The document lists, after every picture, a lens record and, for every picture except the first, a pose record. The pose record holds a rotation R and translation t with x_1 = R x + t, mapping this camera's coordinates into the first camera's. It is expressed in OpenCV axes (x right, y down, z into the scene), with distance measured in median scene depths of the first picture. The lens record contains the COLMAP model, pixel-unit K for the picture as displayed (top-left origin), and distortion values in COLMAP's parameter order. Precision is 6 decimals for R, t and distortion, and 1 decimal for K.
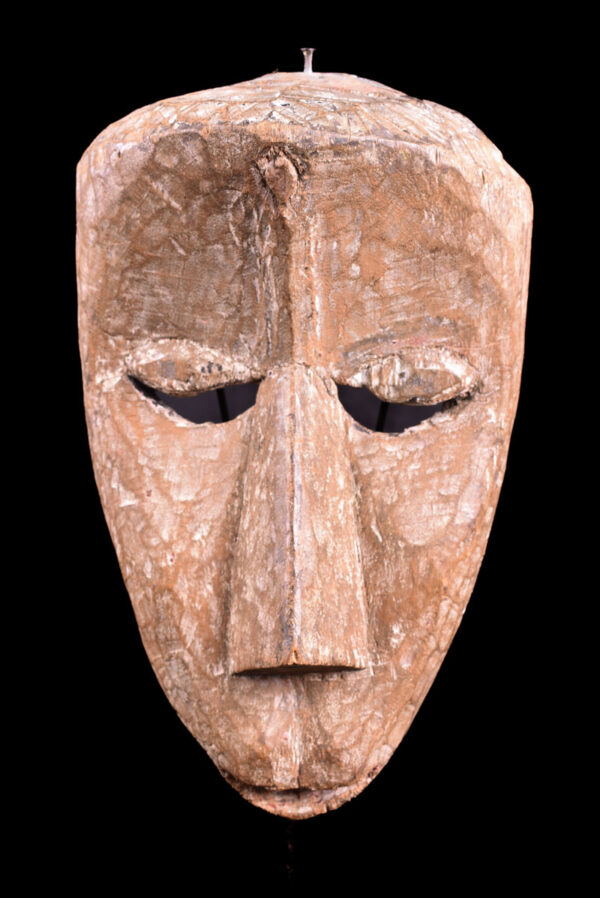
lens RADIAL K [[977.2, 0, 301.5], [0, 977.2, 449.9], [0, 0, 1]] dist [-0.068741, 0.000000]
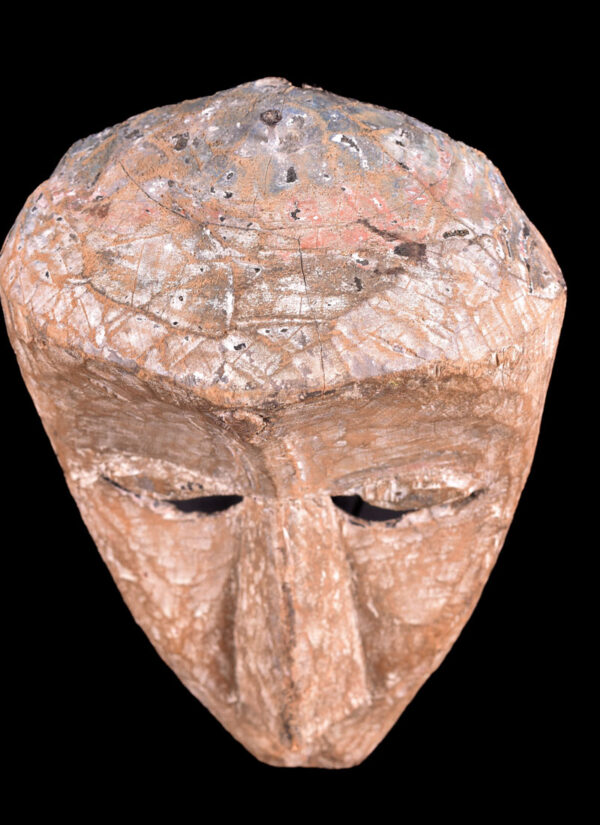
lens RADIAL K [[980.4, 0, 296.9], [0, 980.4, 379.1], [0, 0, 1]] dist [-0.078032, 0.000000]
pose [[0.997427, -0.026181, -0.066737, 0.072368], [0.060116, 0.812626, 0.579676, -0.705725], [0.039056, -0.582197, 0.812109, 0.314836]]
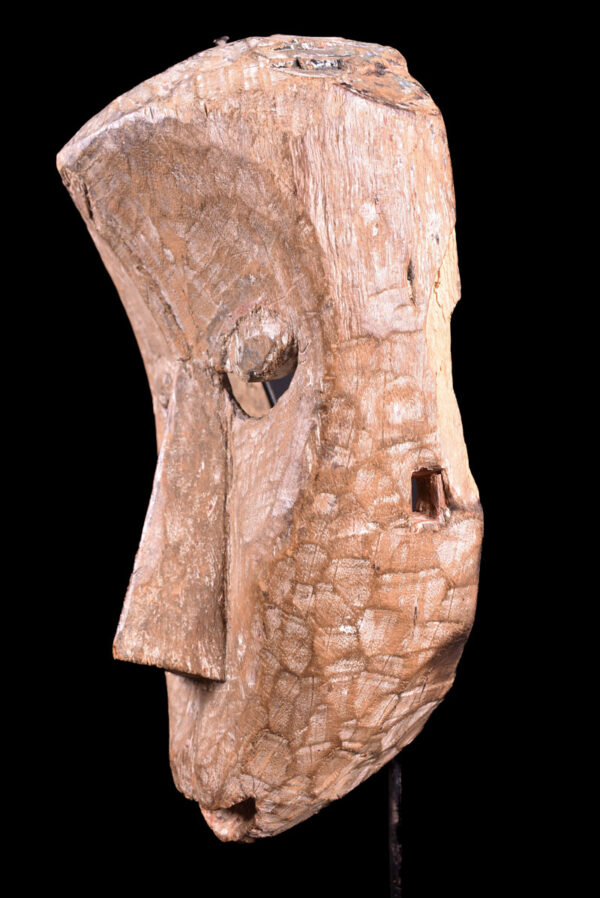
lens RADIAL K [[977.2, 0, 302.6], [0, 977.2, 447.2], [0, 0, 1]] dist [-0.068741, 0.000000]
pose [[0.483927, -0.108386, -0.868370, 0.893924], [0.052260, 0.994109, -0.094957, 0.098437], [0.873547, 0.000571, 0.486740, 0.622403]]
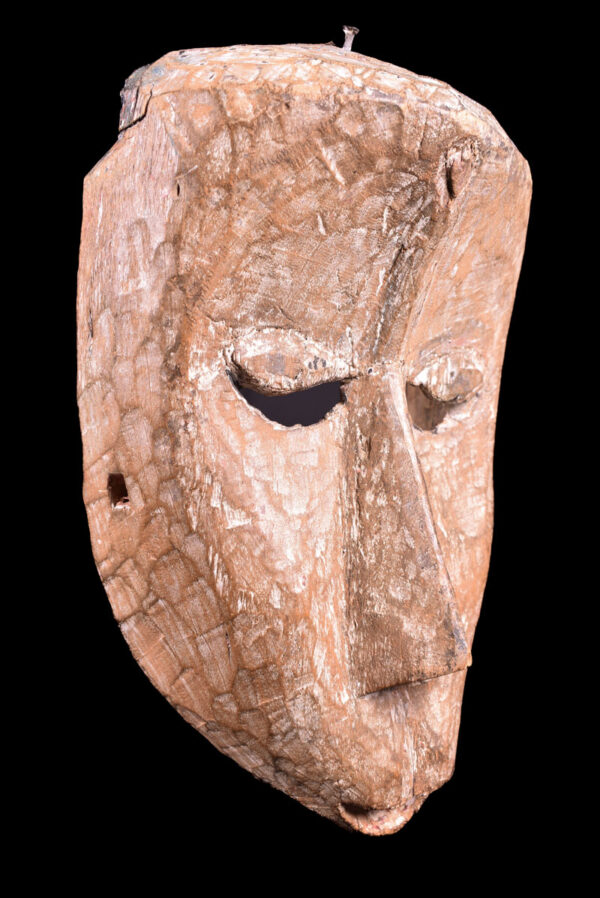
lens RADIAL K [[977.2, 0, 302.2], [0, 977.2, 451.3], [0, 0, 1]] dist [-0.068741, 0.000000]
pose [[0.713610, -0.043622, 0.699184, -0.738320], [0.034956, 0.999033, 0.026652, -0.028257], [-0.699671, 0.005422, 0.714445, 0.377074]]
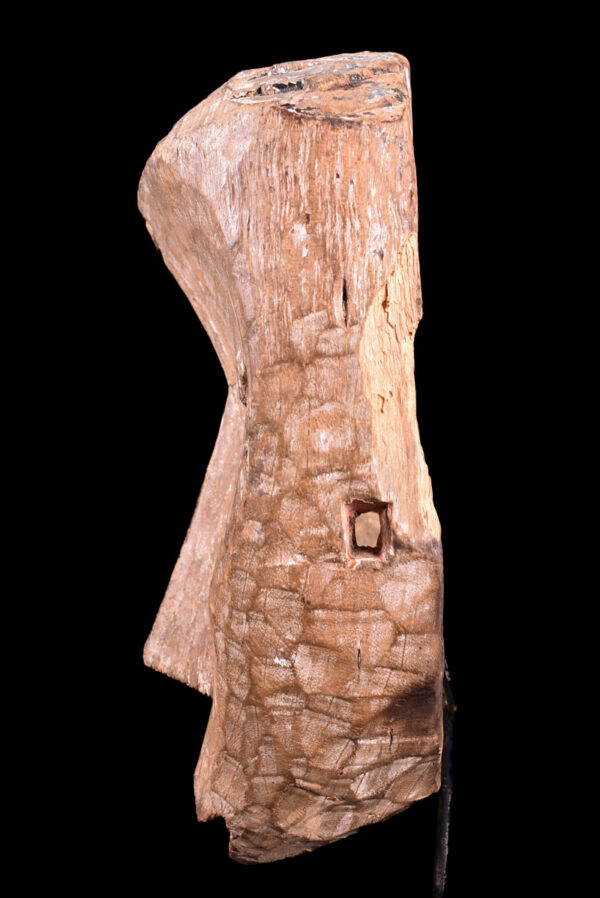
lens RADIAL K [[977.2, 0, 302.5], [0, 977.2, 445.8], [0, 0, 1]] dist [-0.068741, 0.000000]
pose [[-0.008791, -0.122478, -0.992432, 0.996241], [-0.038294, 0.991784, -0.122058, 0.095951], [0.999228, 0.036931, -0.013409, 1.079502]]
